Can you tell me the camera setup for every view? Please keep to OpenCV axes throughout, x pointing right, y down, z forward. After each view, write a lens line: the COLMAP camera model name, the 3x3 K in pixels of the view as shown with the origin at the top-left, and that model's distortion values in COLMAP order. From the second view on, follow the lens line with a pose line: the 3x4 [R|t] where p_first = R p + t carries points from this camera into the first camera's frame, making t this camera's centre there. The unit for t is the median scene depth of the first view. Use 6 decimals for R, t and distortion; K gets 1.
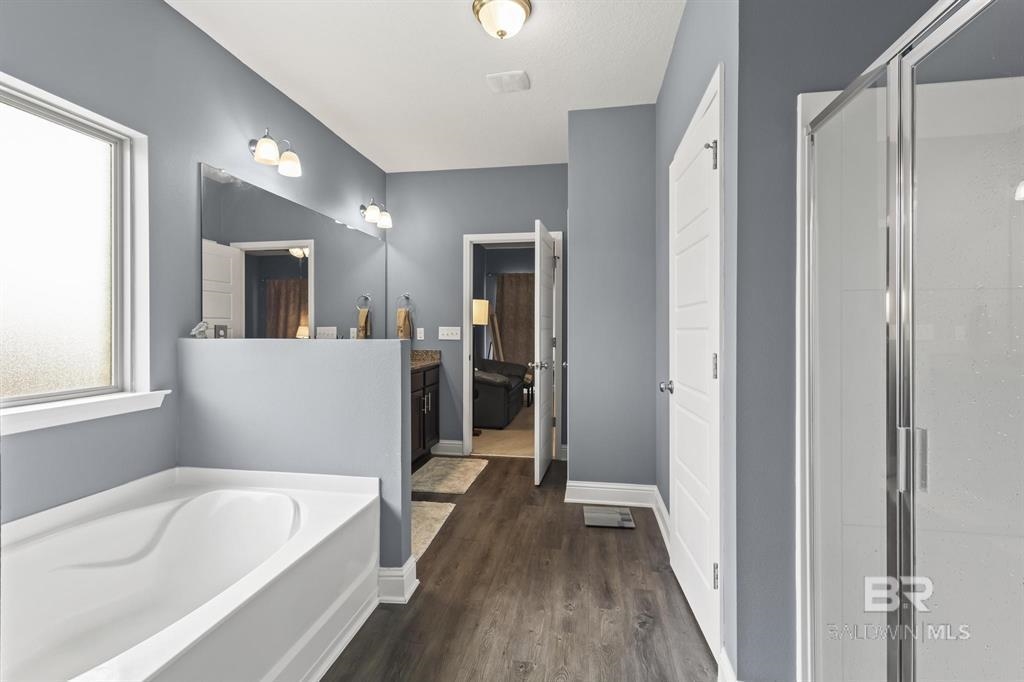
lens RADIAL K [[470.8, 0, 511.7], [0, 470.8, 338.1], [0, 0, 1]] dist [-0.000766, -0.000405]
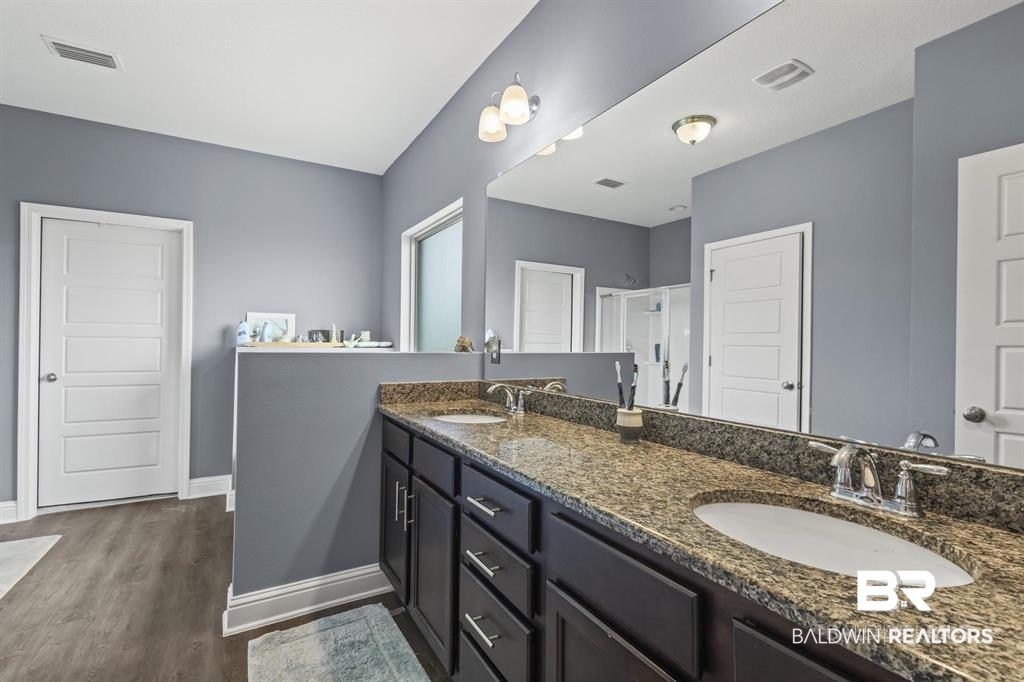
lens RADIAL K [[470.8, 0, 519.1], [0, 470.8, 343.8], [0, 0, 1]] dist [-0.000766, -0.000405]
pose [[-0.762536, -0.022924, -0.646539, -0.042264], [-0.022098, 0.999712, -0.009384, -0.020453], [0.646568, 0.007132, -0.762823, 2.111553]]
